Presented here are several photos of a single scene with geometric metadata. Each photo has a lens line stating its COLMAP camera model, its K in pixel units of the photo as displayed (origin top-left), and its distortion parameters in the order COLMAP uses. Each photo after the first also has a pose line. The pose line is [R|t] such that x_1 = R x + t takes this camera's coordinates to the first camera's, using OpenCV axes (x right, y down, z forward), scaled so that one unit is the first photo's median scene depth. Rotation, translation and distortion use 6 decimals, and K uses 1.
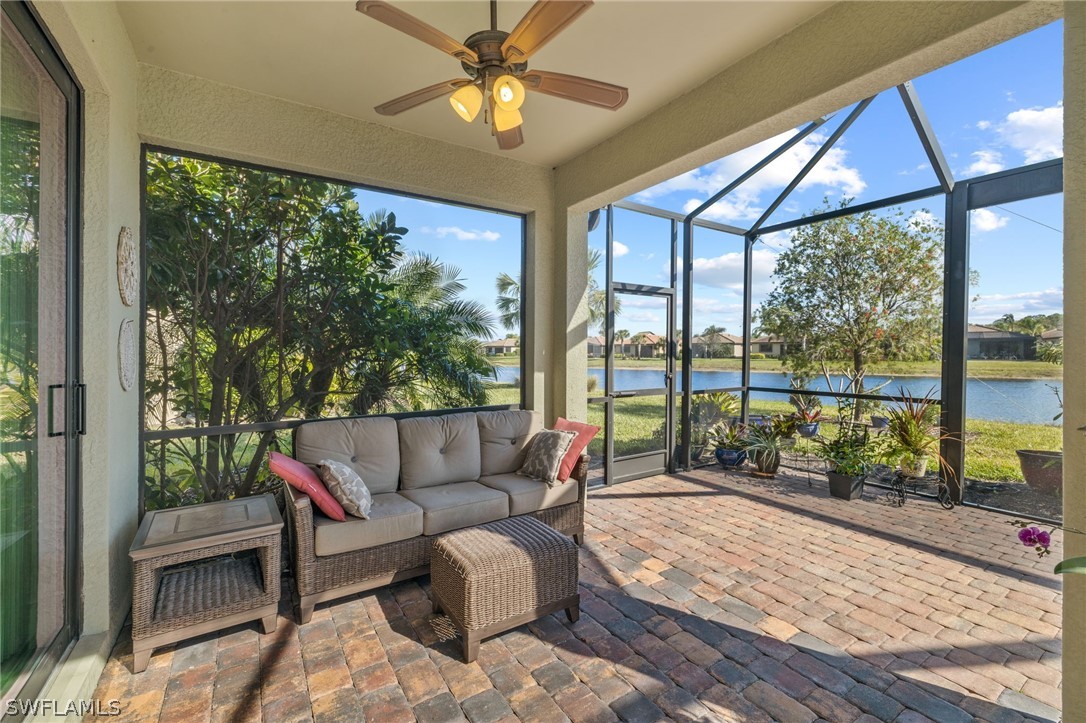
lens RADIAL K [[459.4, 0, 537.9], [0, 459.4, 350.3], [0, 0, 1]] dist [-0.001230, -0.000043]
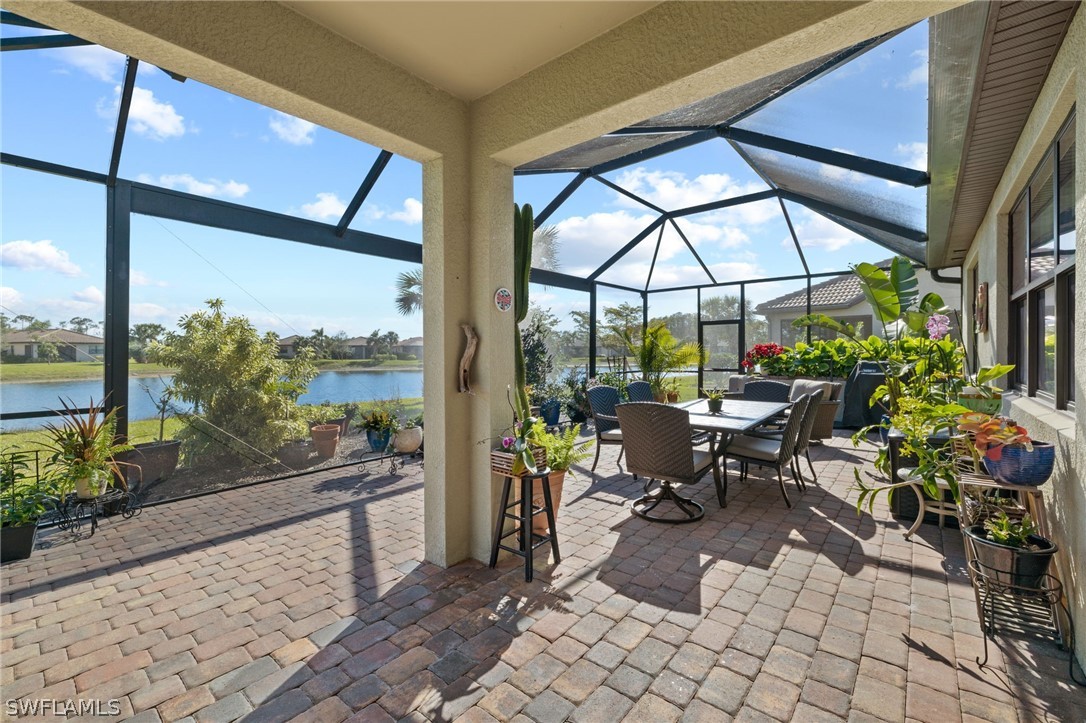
lens RADIAL K [[463.2, 0, 551.2], [0, 463.2, 350.7], [0, 0, 1]] dist [-0.001775, -0.000264]
pose [[-0.309845, 0.000951, 0.950786, -0.409029], [0.002822, 0.999996, -0.000080, -0.002952], [-0.950783, 0.002658, -0.309847, 0.612825]]
